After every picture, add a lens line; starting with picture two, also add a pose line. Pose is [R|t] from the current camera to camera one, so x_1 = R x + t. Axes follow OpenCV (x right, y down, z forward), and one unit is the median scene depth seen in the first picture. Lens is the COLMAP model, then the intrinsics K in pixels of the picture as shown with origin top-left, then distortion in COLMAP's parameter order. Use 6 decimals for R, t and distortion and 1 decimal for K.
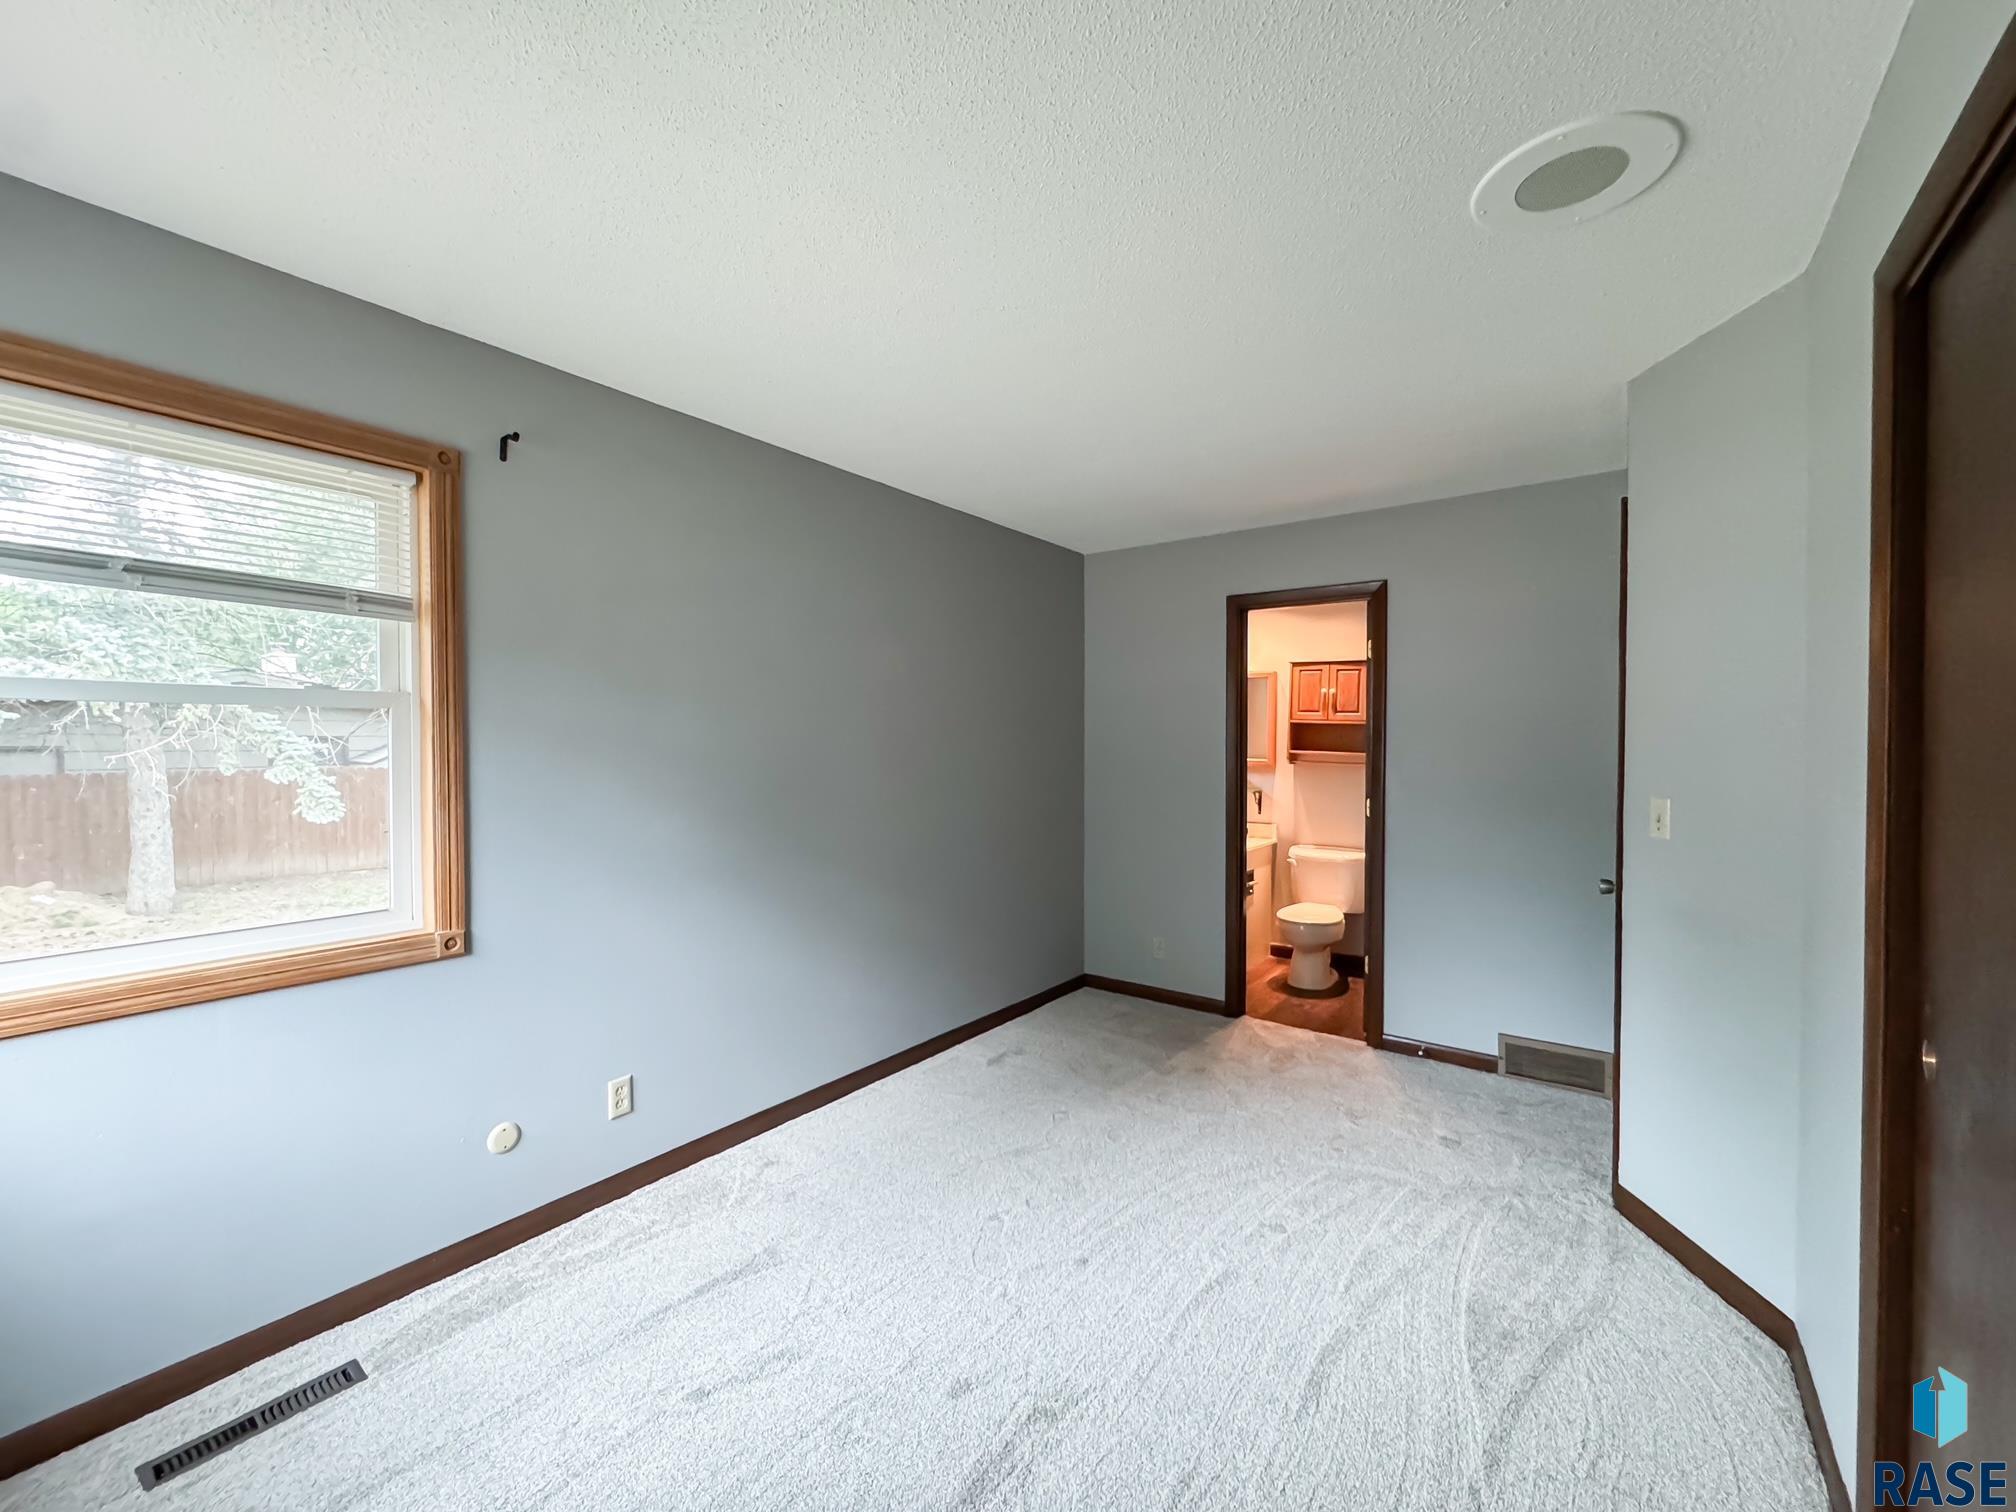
lens RADIAL K [[820.9, 0, 1008.4], [0, 820.9, 752.4], [0, 0, 1]] dist [-0.001299, 0.000392]
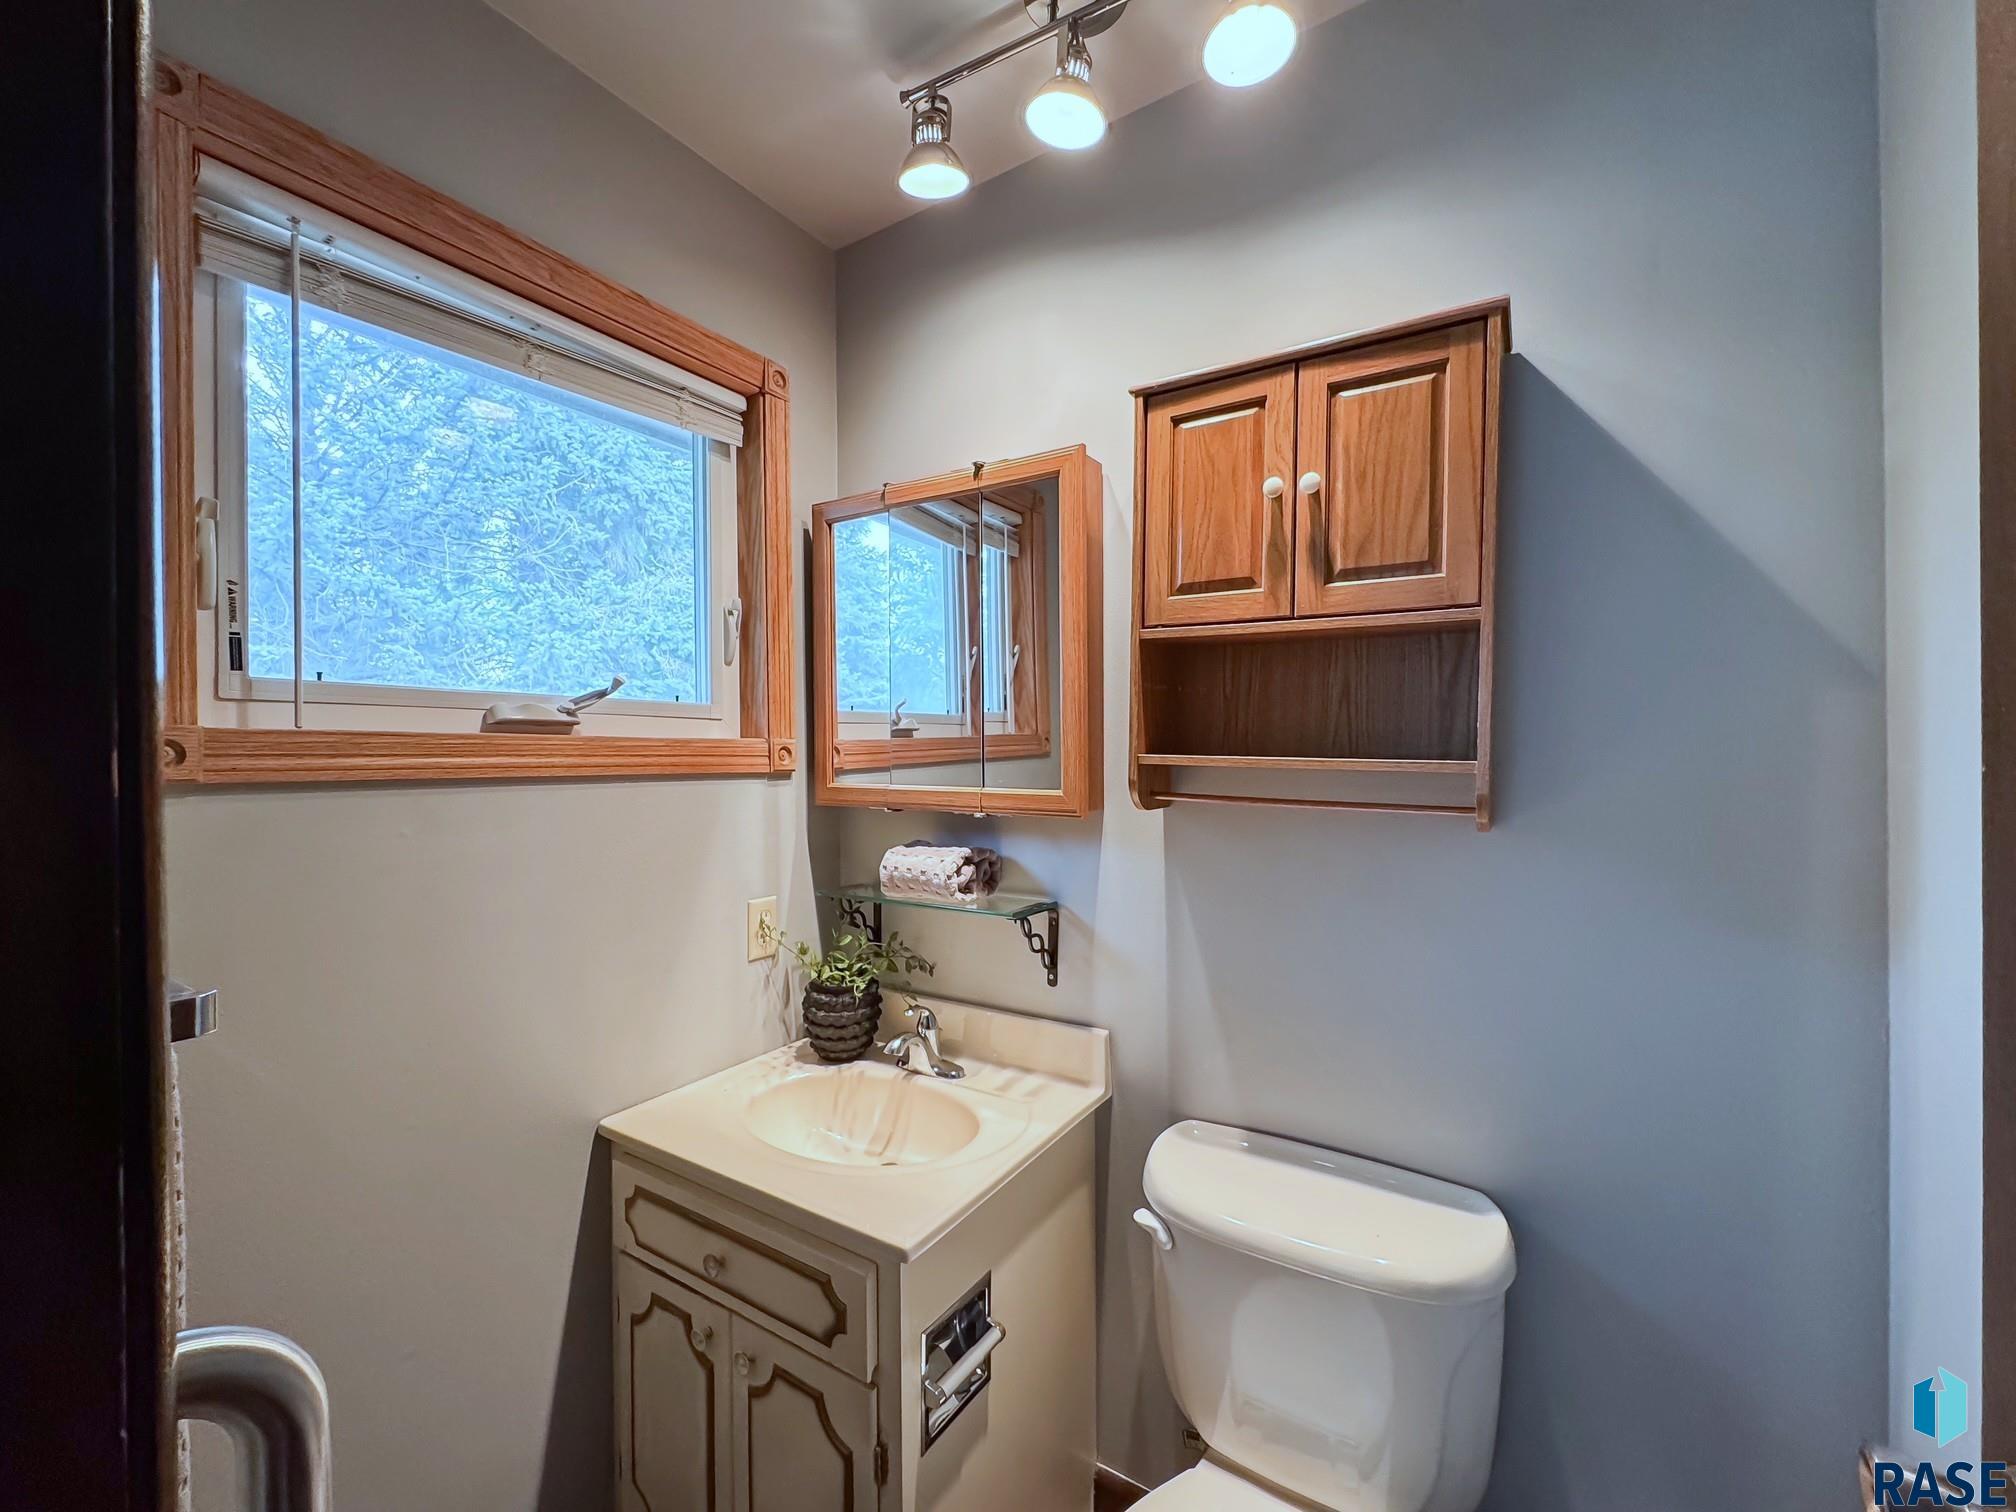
lens RADIAL K [[820.9, 0, 1010.7], [0, 820.9, 759.7], [0, 0, 1]] dist [-0.001299, 0.000392]
pose [[0.996917, -0.019543, 0.075990, 0.287059], [0.020216, 0.999763, -0.008094, 0.000091], [-0.075814, 0.009606, 0.997076, 0.762463]]
